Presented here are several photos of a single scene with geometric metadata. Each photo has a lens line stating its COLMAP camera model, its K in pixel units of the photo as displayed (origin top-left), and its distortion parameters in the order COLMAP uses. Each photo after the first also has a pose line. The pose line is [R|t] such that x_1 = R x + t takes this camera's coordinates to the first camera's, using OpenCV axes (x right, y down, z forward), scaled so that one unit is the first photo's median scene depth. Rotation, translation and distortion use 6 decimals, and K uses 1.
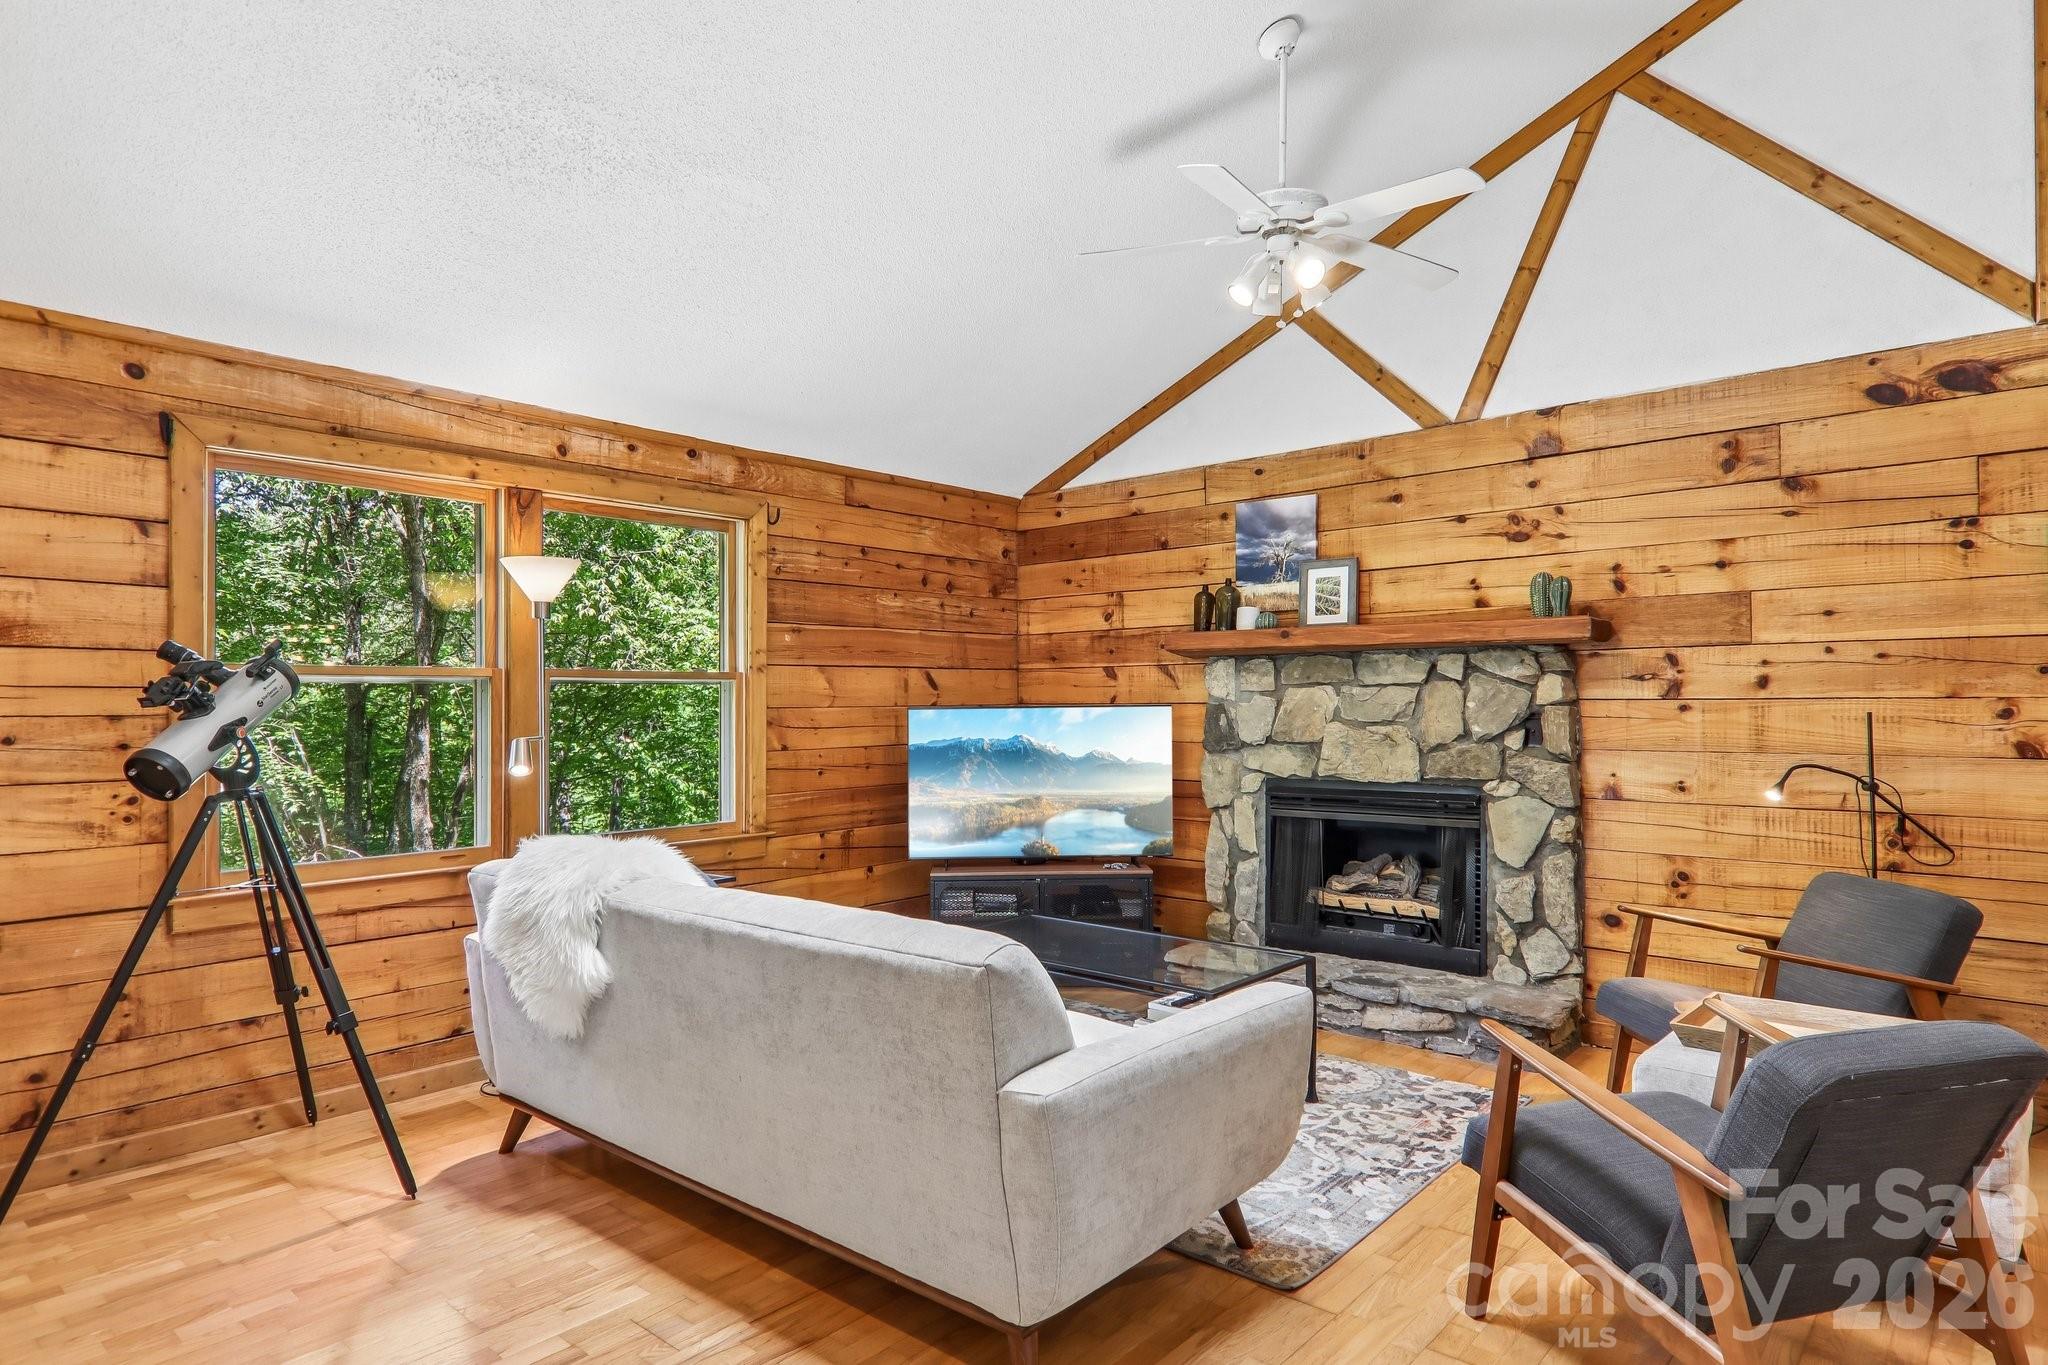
lens RADIAL K [[1146.2, 0, 1033.7], [0, 1146.2, 698.8], [0, 0, 1]] dist [0.041813, -0.023585]
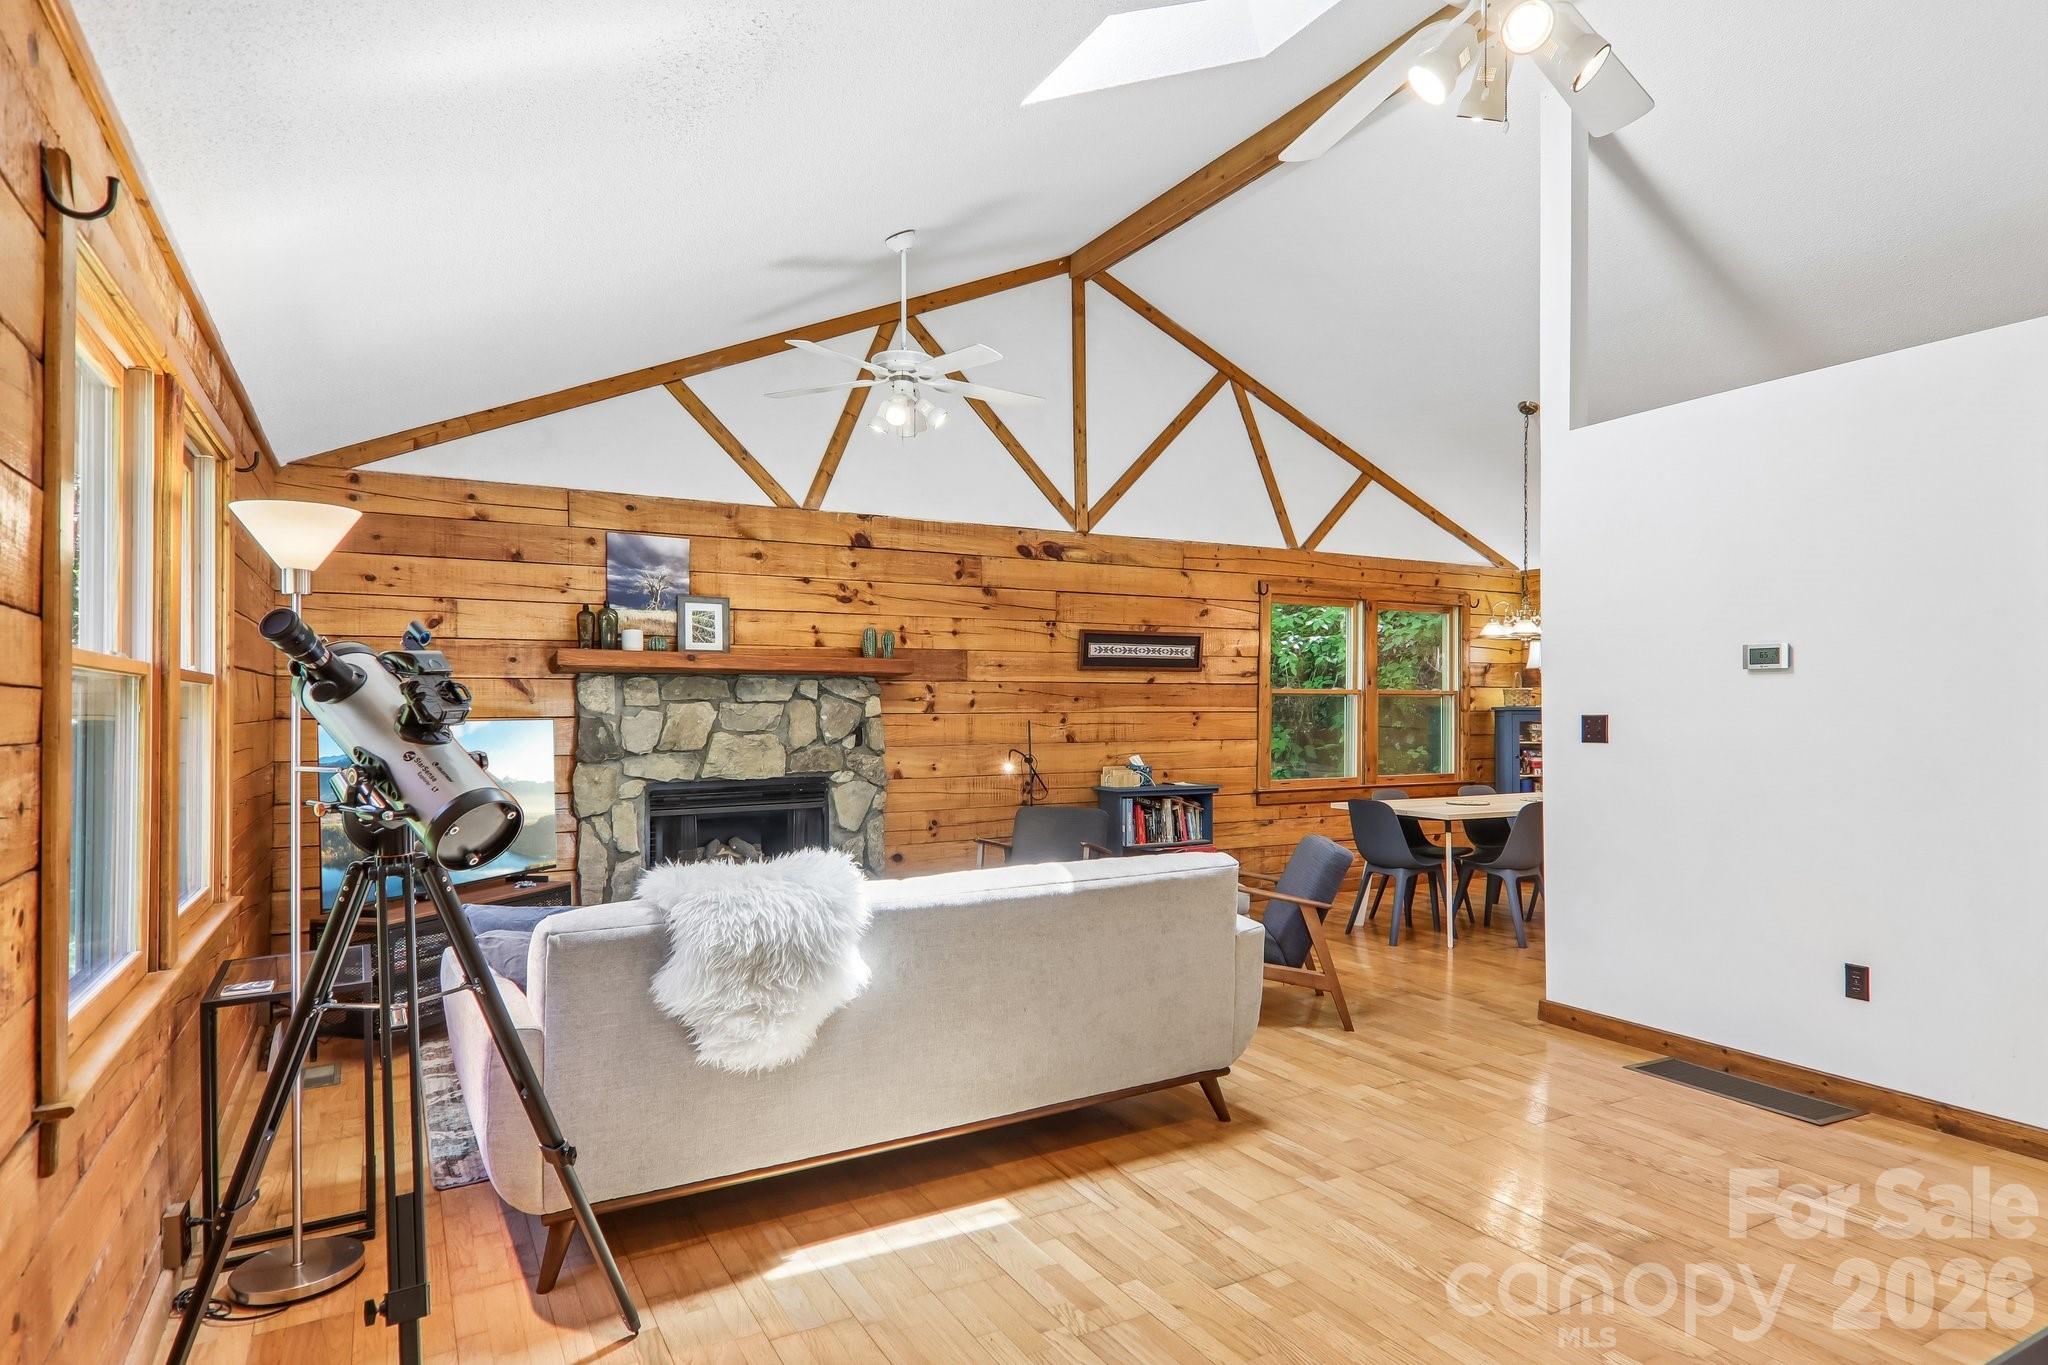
lens RADIAL K [[1138.7, 0, 1032.1], [0, 1138.7, 700.2], [0, 0, 1]] dist [0.006821, -0.021378]
pose [[0.329624, 0.011721, 0.944039, -0.812176], [-0.000859, 0.999926, -0.012115, 0.000837], [-0.944112, 0.003183, 0.329610, 0.312777]]
